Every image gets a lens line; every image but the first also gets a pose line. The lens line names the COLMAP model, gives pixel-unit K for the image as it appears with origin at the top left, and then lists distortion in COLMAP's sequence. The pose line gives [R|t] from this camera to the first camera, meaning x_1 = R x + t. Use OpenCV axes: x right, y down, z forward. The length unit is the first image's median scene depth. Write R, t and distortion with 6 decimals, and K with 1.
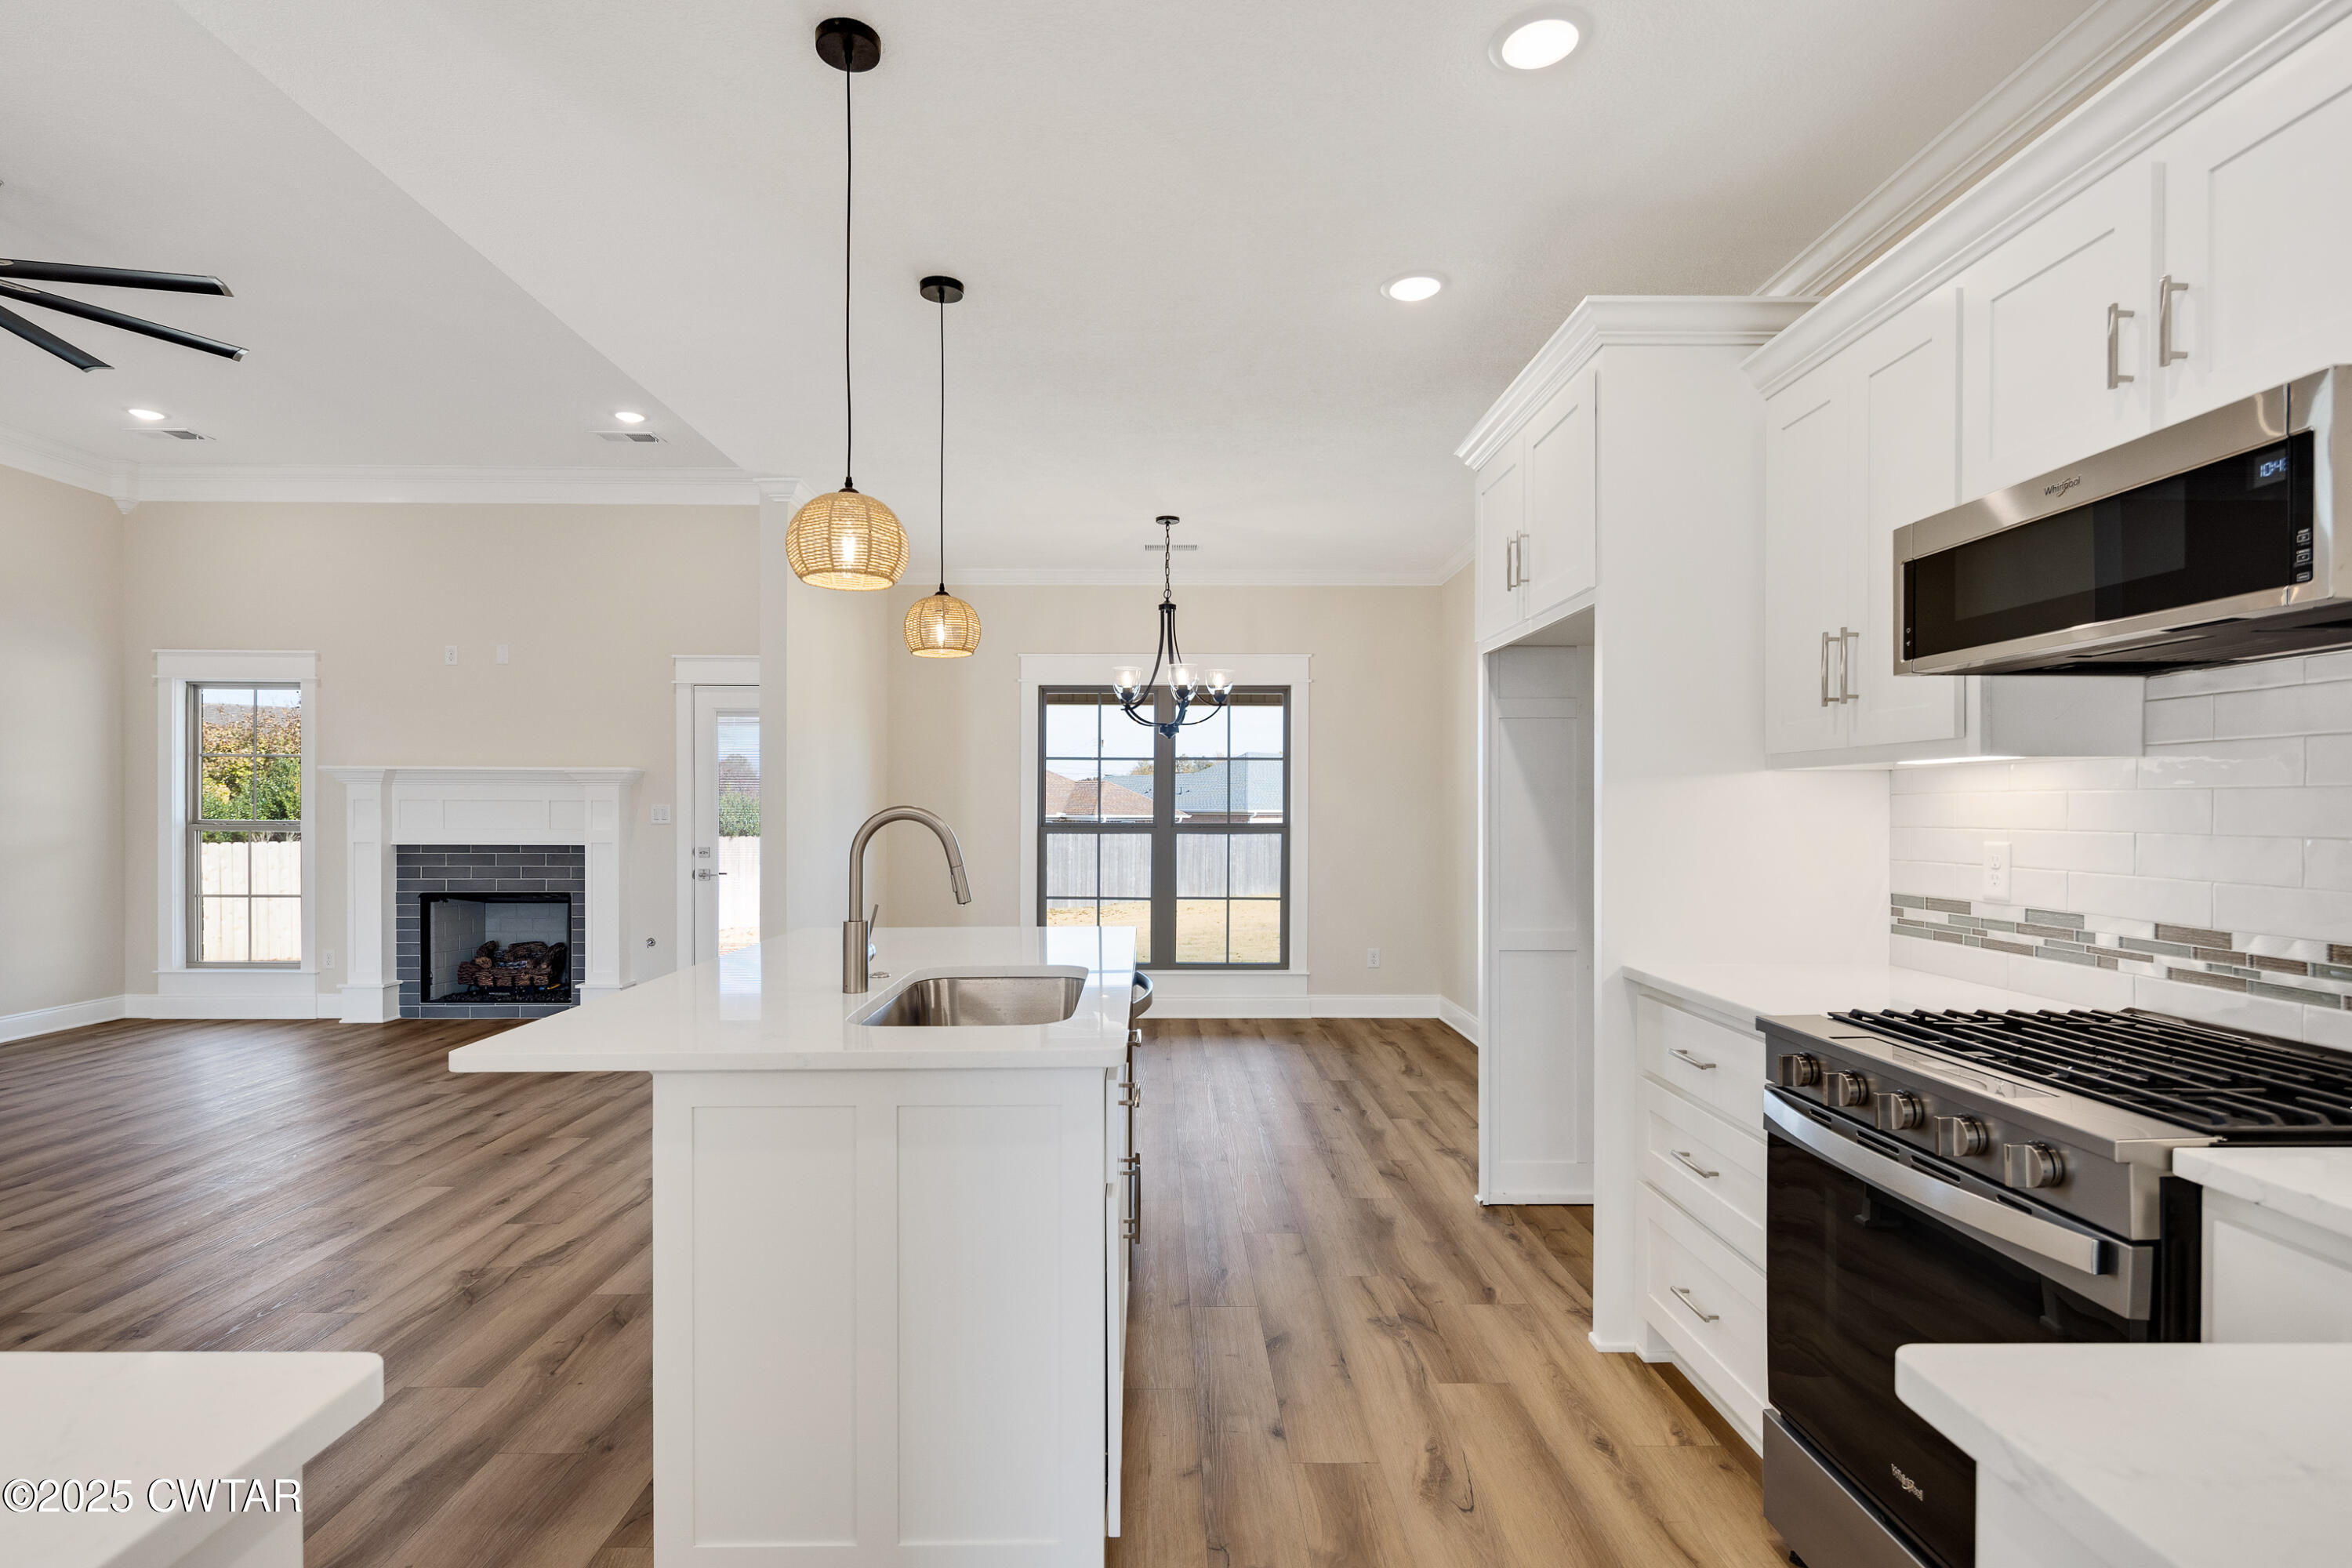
lens RADIAL K [[1135.9, 0, 1174.9], [0, 1135.9, 824.8], [0, 0, 1]] dist [0.000759, -0.000048]
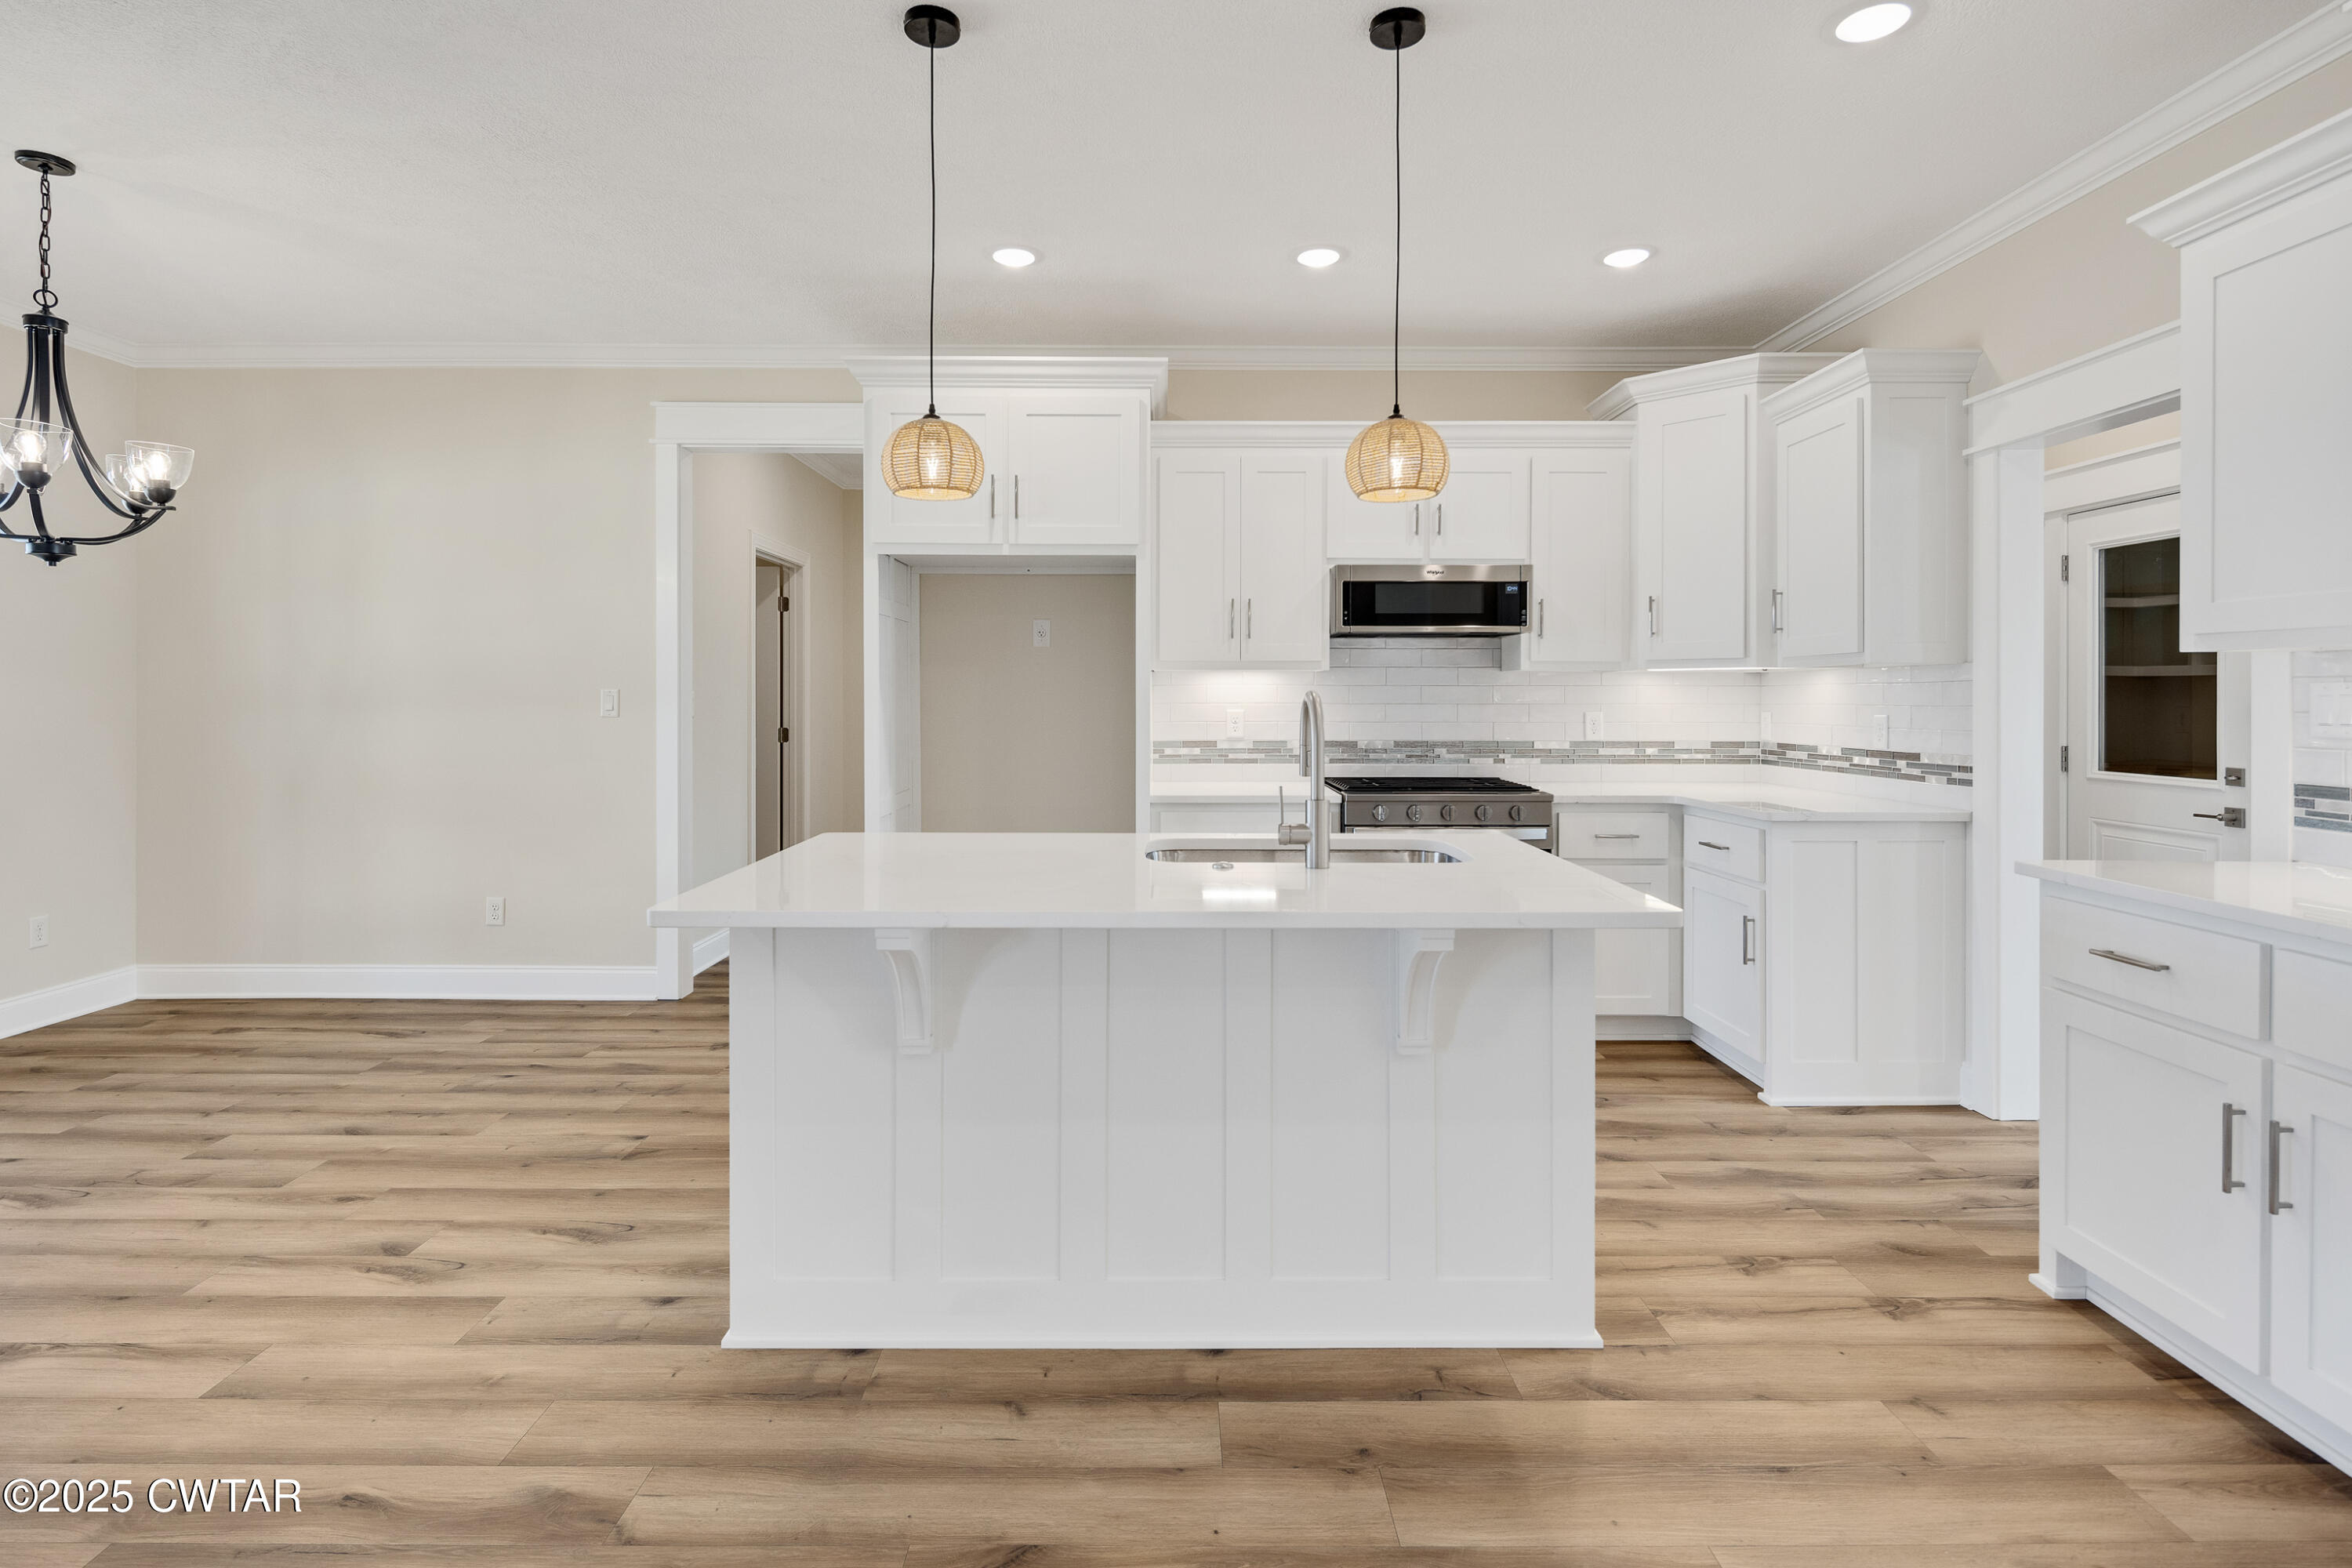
lens RADIAL K [[1136.8, 0, 1161.9], [0, 1136.8, 709.2], [0, 0, 1]] dist [-0.001609, -0.001156]
pose [[0.017394, -0.011240, 0.999786, -1.197880], [0.013432, 0.999849, 0.011007, -0.009076], [-0.999758, 0.013238, 0.017542, 1.007598]]
